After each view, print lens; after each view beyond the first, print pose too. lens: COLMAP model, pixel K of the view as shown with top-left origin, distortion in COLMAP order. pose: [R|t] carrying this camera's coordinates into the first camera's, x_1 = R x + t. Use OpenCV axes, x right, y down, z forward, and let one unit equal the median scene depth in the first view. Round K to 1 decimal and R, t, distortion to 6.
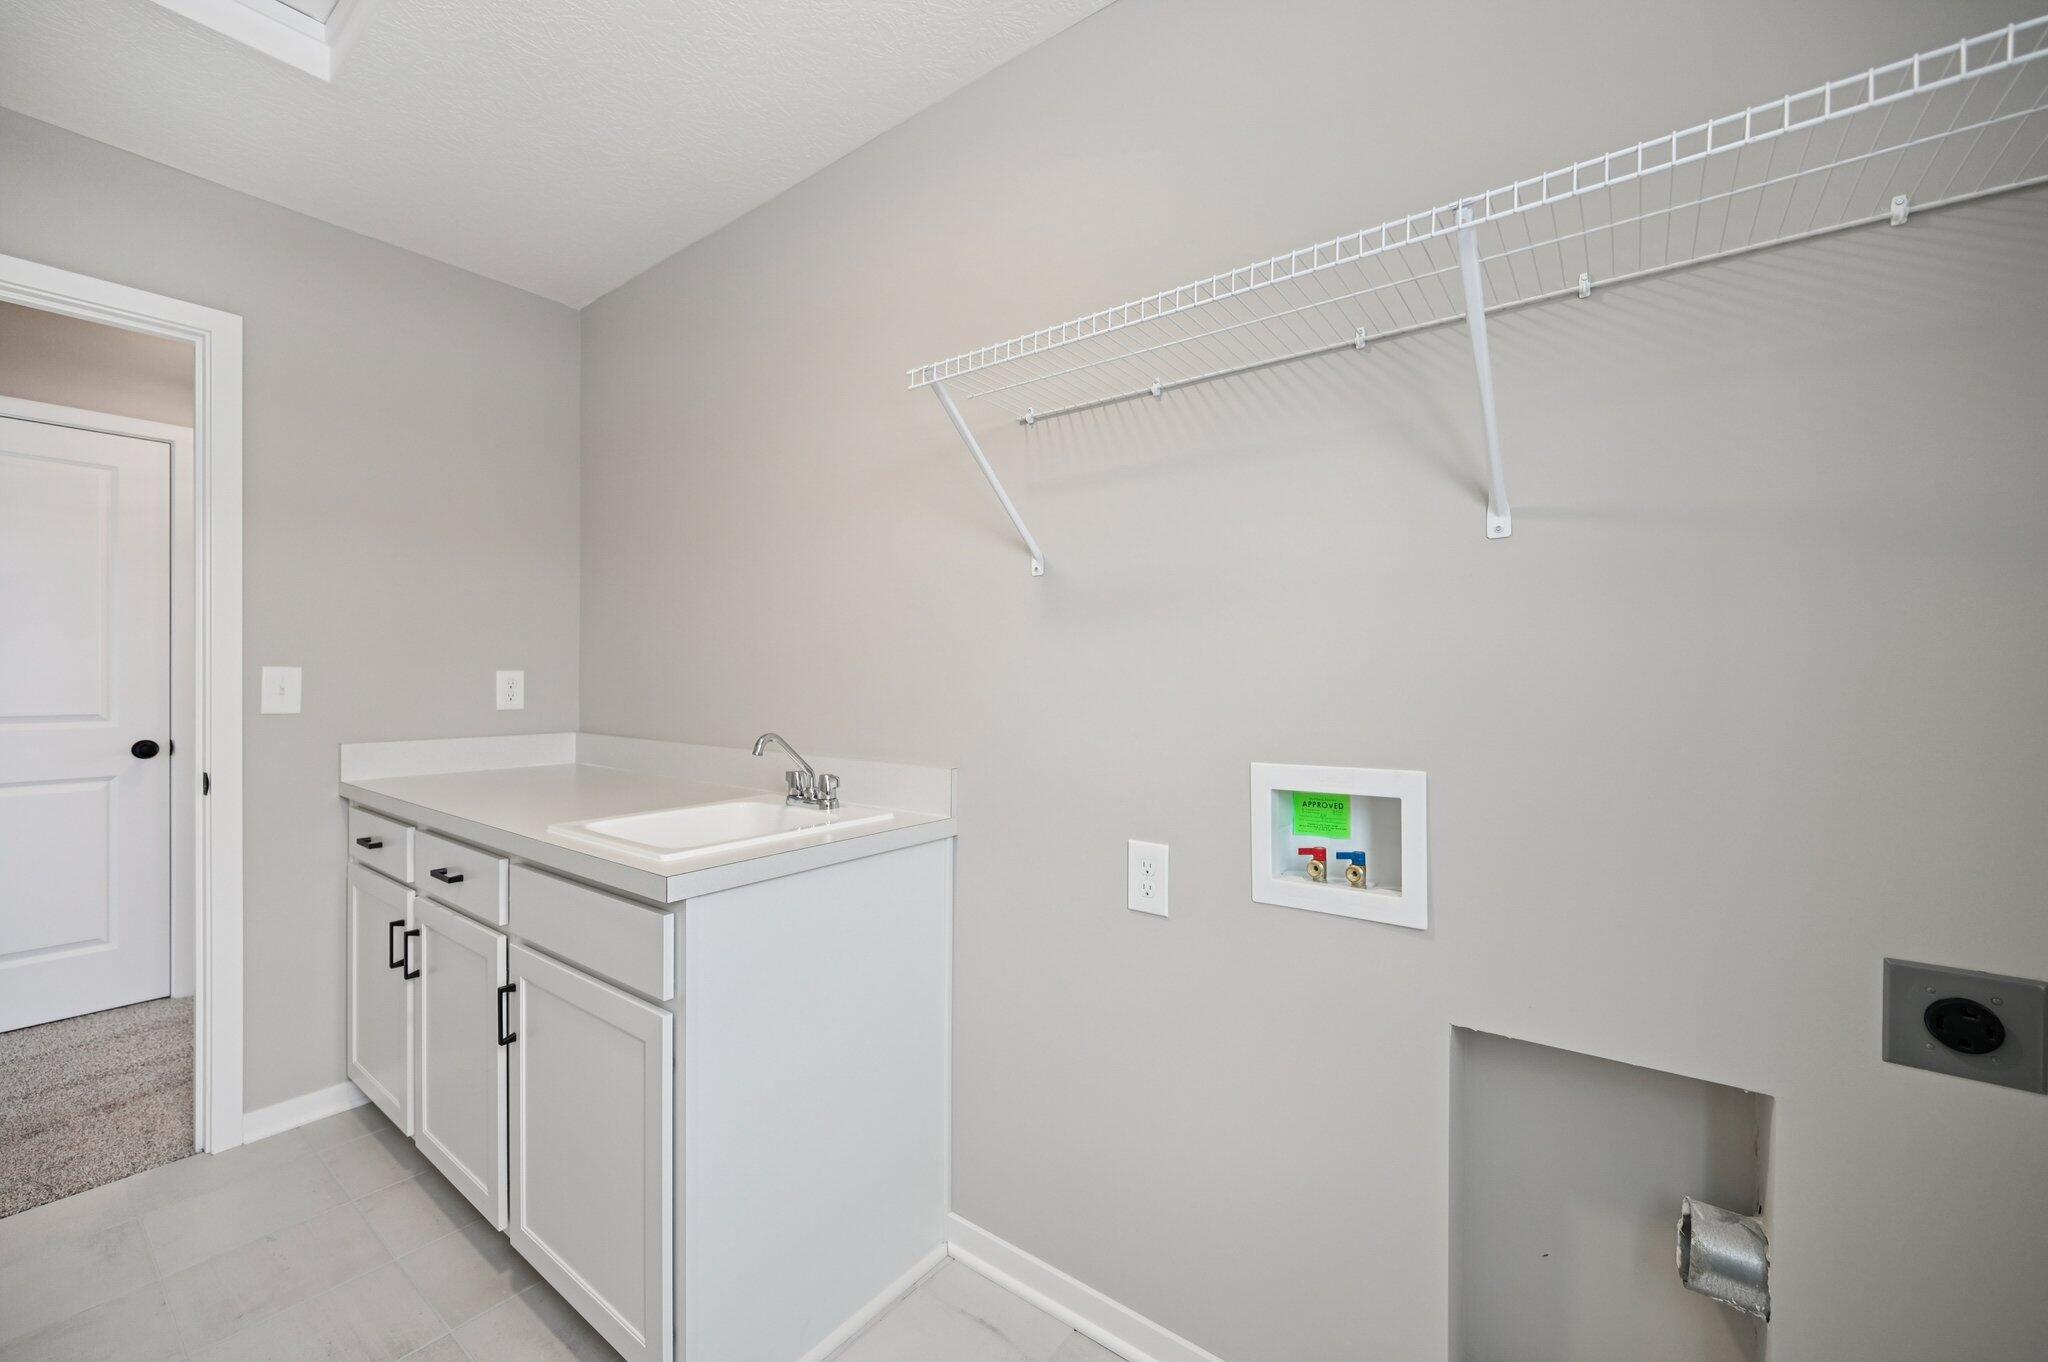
lens RADIAL K [[822.0, 0, 1033.1], [0, 822.0, 677.4], [0, 0, 1]] dist [-0.001839, -0.000263]
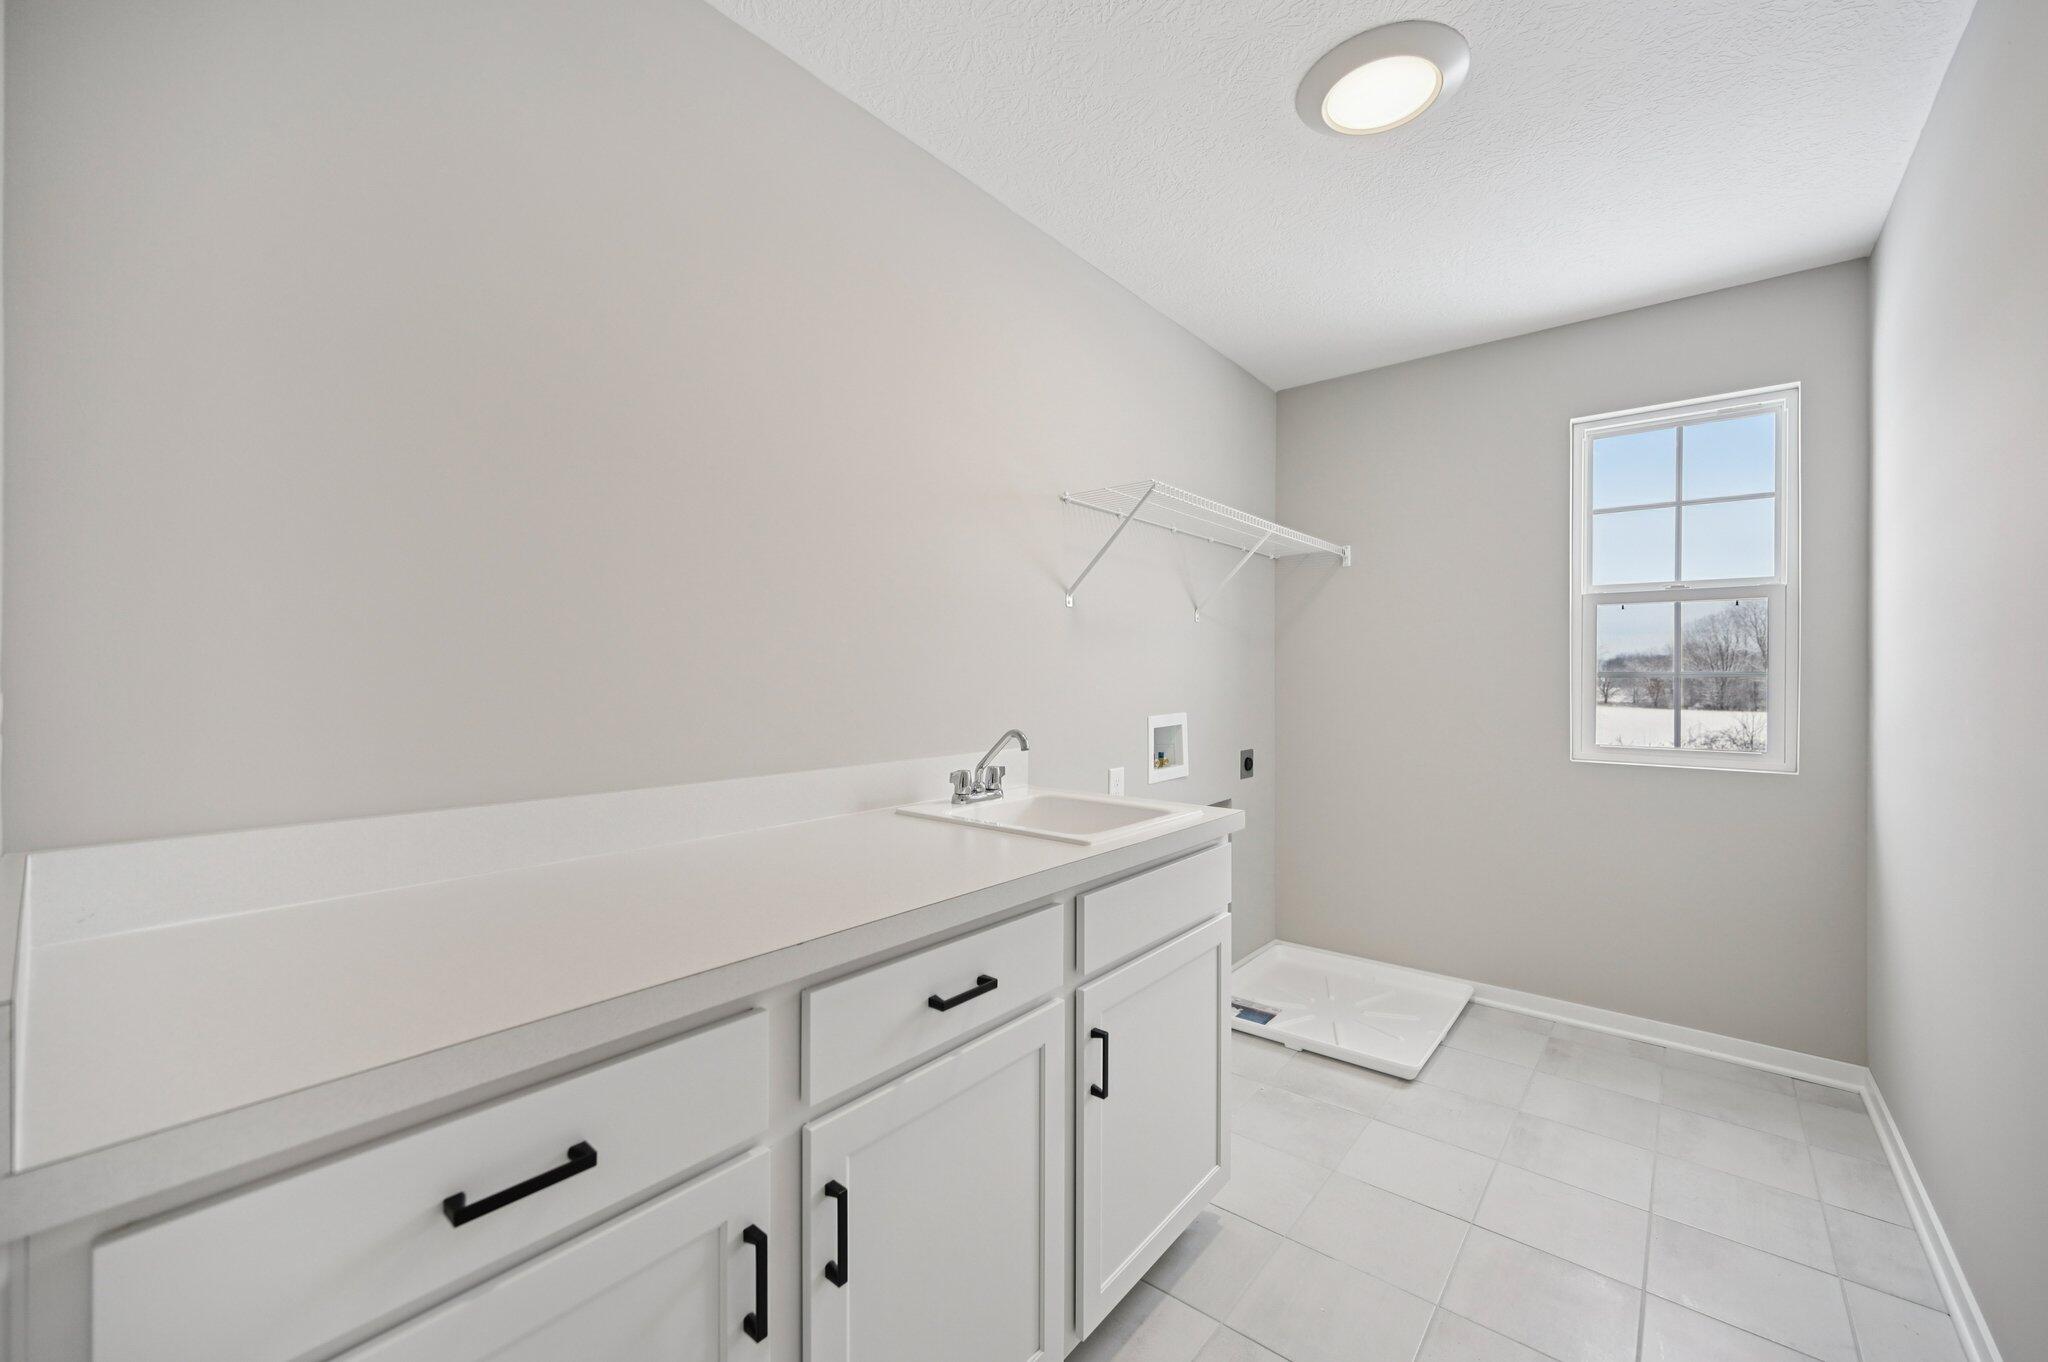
lens RADIAL K [[822.0, 0, 1033.1], [0, 822.0, 677.4], [0, 0, 1]] dist [-0.001839, -0.000263]
pose [[0.023323, -0.006734, 0.999705, -1.858785], [0.000996, 0.999977, 0.006713, -0.008078], [-0.999727, 0.000839, 0.023329, 1.292243]]
